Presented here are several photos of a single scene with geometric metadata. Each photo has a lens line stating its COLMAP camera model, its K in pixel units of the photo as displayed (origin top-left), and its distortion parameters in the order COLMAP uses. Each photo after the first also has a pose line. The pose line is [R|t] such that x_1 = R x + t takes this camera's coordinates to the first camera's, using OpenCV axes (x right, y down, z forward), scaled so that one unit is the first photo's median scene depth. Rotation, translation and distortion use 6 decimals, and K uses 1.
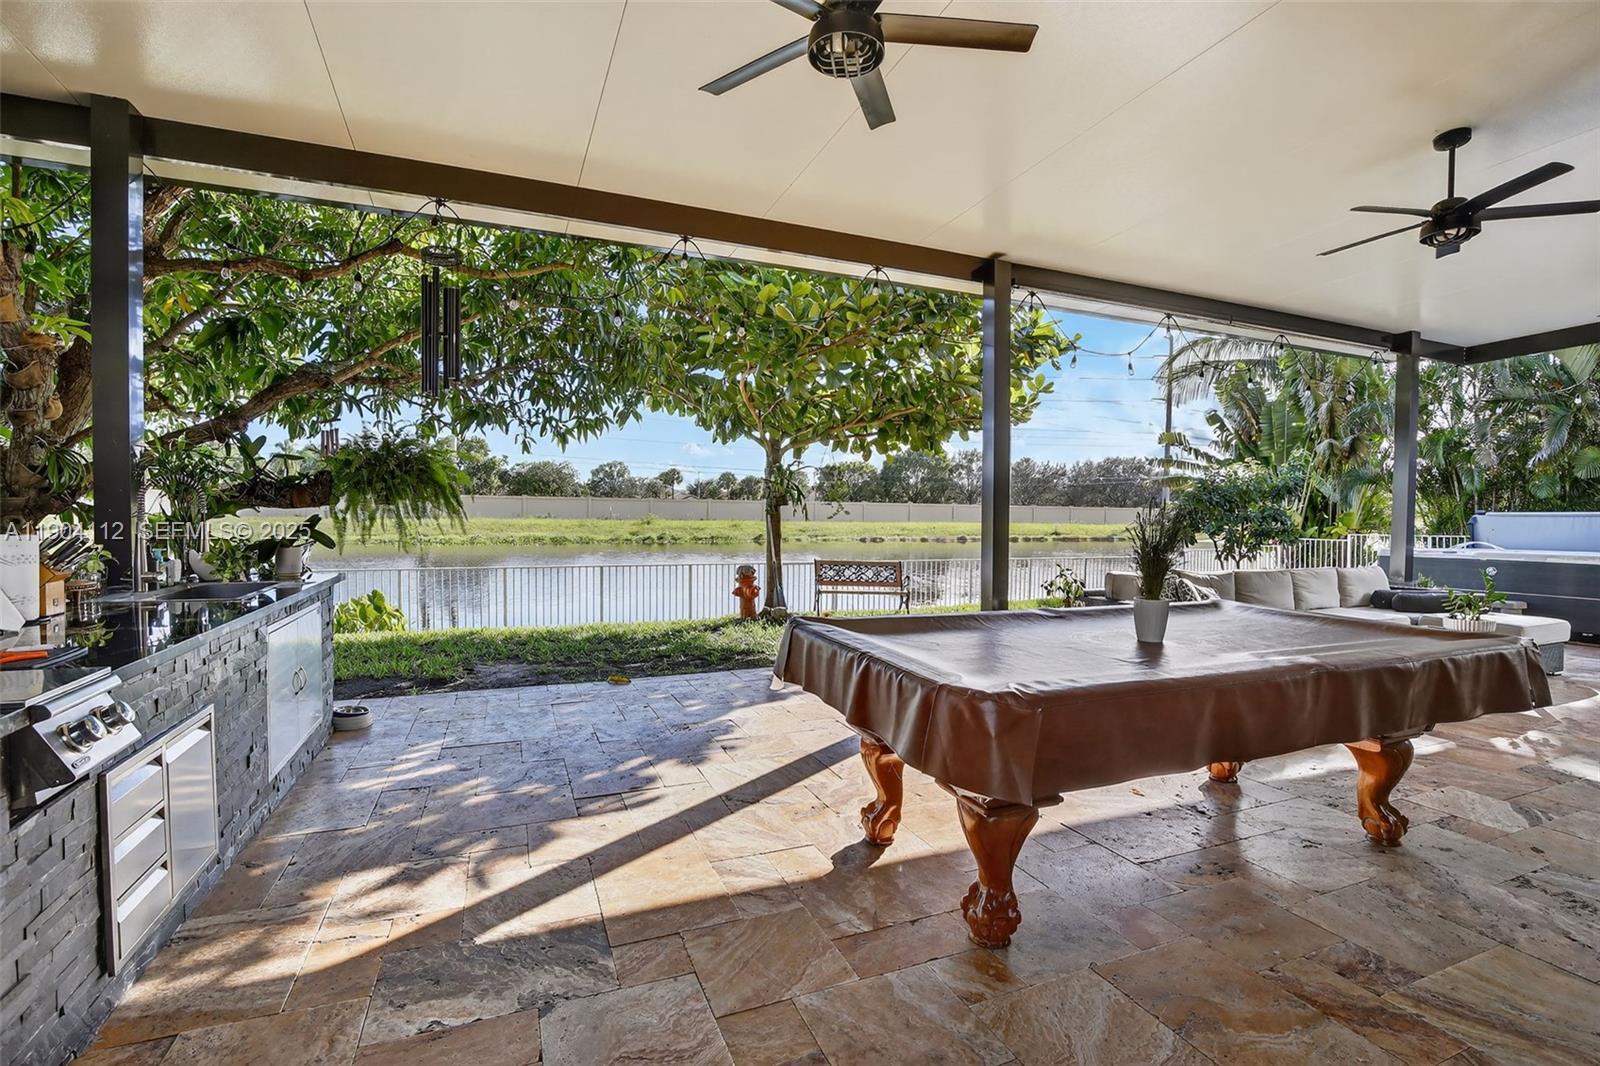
lens RADIAL K [[730.3, 0, 811.3], [0, 730.3, 533.7], [0, 0, 1]] dist [-0.017541, 0.000690]
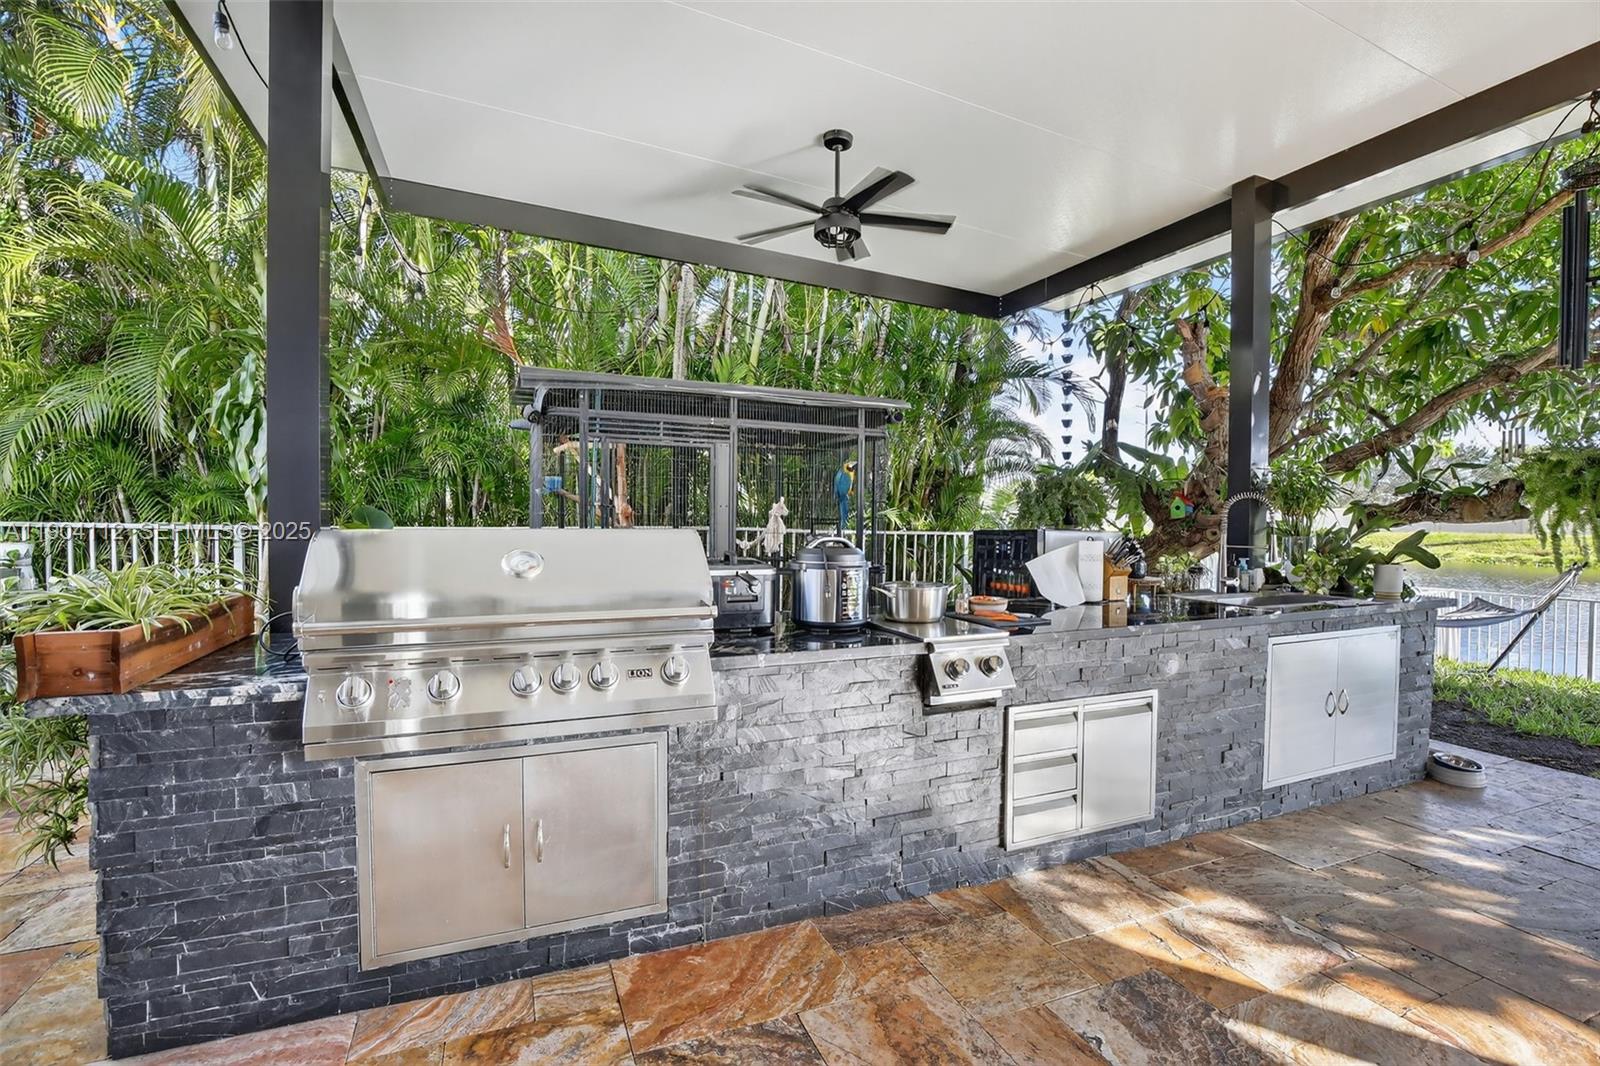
lens RADIAL K [[730.3, 0, 811.5], [0, 730.3, 534.5], [0, 0, 1]] dist [-0.017541, 0.000690]
pose [[0.023818, 0.009044, -0.999675, 0.295586], [-0.031906, 0.999457, 0.008282, -0.005082], [0.999207, 0.031698, 0.024094, 0.370396]]
